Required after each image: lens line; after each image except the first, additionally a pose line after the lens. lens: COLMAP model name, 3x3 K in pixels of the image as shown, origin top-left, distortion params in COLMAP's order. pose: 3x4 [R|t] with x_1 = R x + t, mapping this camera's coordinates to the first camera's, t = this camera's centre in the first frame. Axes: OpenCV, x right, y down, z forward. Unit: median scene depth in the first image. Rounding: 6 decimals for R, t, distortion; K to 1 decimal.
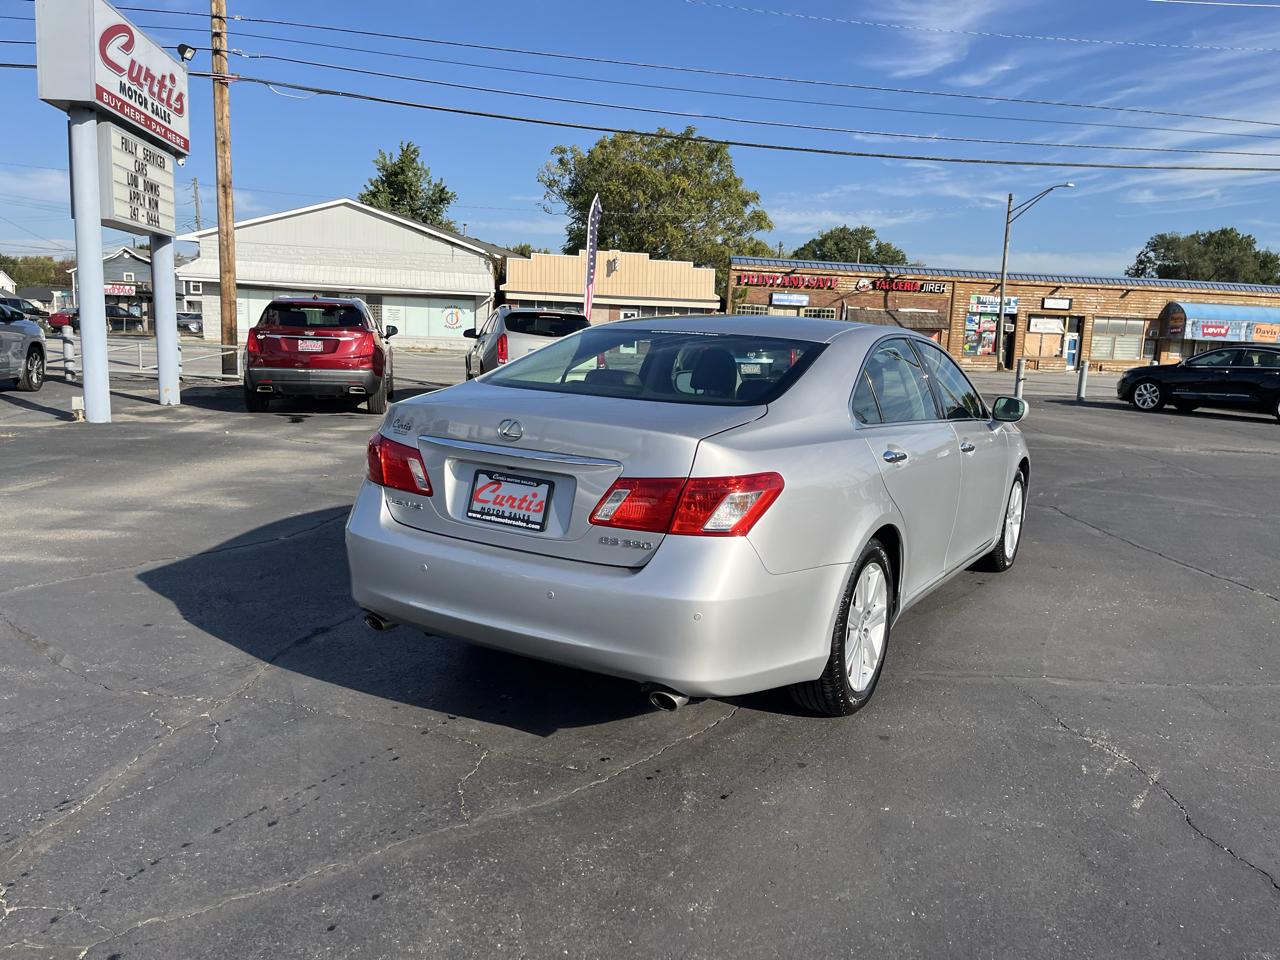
lens RADIAL K [[977.4, 0, 654.2], [0, 977.4, 482.1], [0, 0, 1]] dist [0.066909, -0.086528]
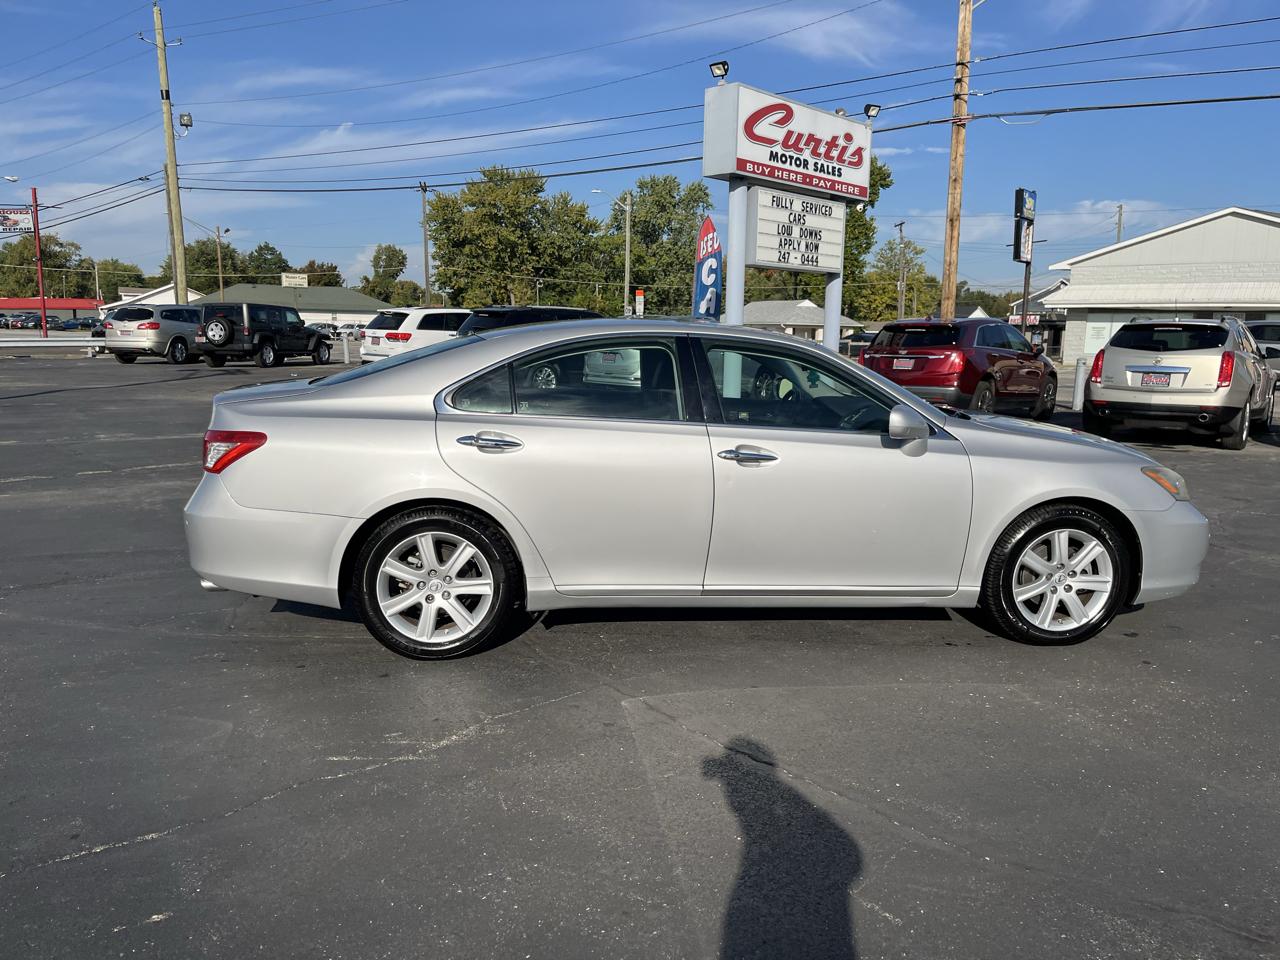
lens RADIAL K [[977.4, 0, 652.4], [0, 977.4, 489.5], [0, 0, 1]] dist [0.066909, -0.086528]
pose [[0.606929, 0.098534, -0.788624, 0.344883], [-0.114364, 0.992785, 0.036028, -0.009659], [0.786485, 0.068324, 0.613819, 0.135550]]
